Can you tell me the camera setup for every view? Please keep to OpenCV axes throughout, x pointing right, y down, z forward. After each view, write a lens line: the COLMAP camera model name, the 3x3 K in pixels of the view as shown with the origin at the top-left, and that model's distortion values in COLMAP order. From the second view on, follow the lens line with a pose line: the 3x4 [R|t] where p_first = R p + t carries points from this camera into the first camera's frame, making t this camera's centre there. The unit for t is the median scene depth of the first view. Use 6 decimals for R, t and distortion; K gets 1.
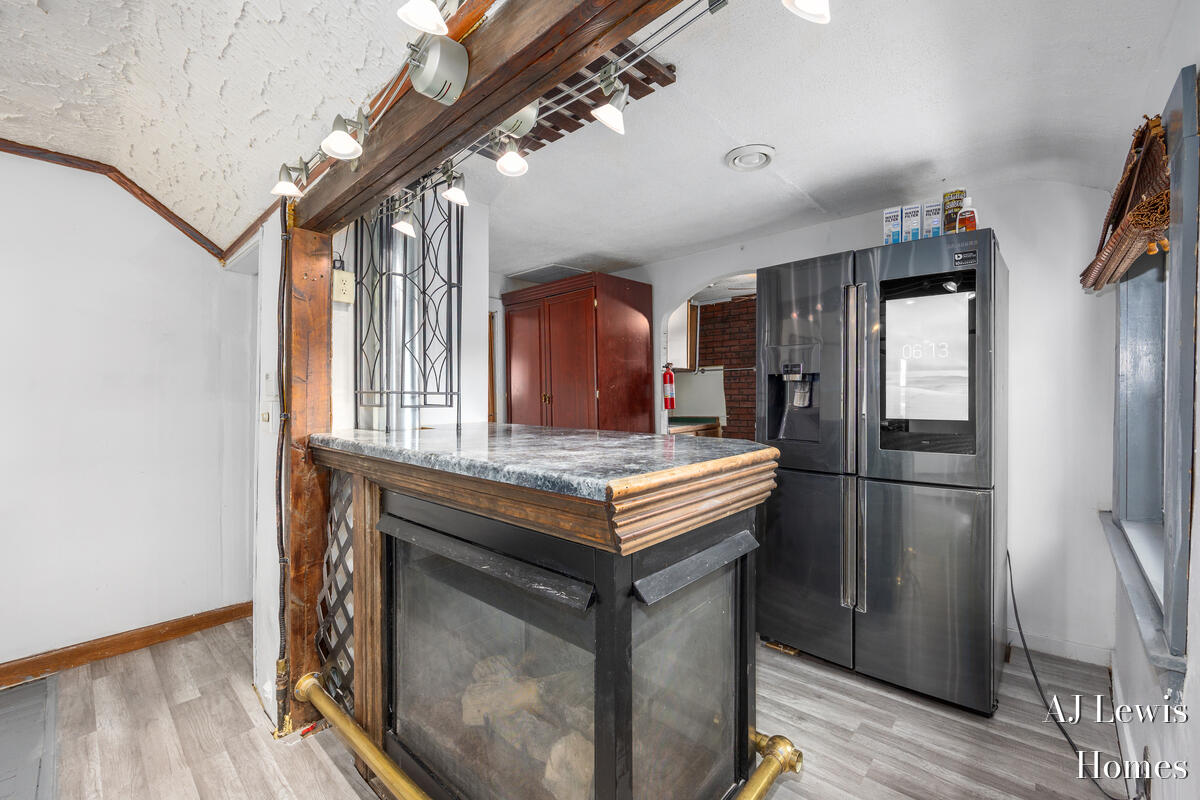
lens RADIAL K [[490.2, 0, 601.8], [0, 490.2, 399.3], [0, 0, 1]] dist [0.000271, 0.000005]
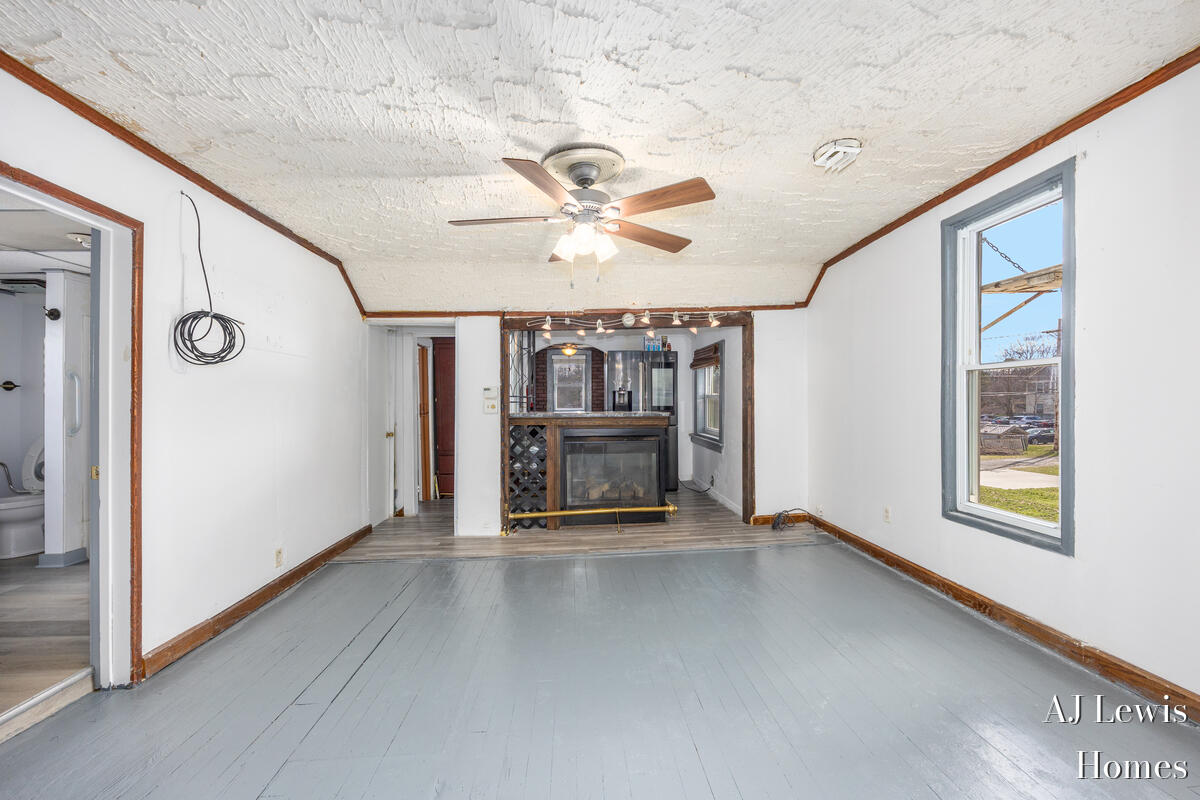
lens RADIAL K [[490.2, 0, 599.6], [0, 490.2, 399.5], [0, 0, 1]] dist [0.000271, 0.000005]
pose [[0.706622, -0.001922, 0.707588, -1.867690], [0.004816, 0.999986, -0.002093, 0.003817], [-0.707575, 0.004886, 0.706622, -0.978102]]
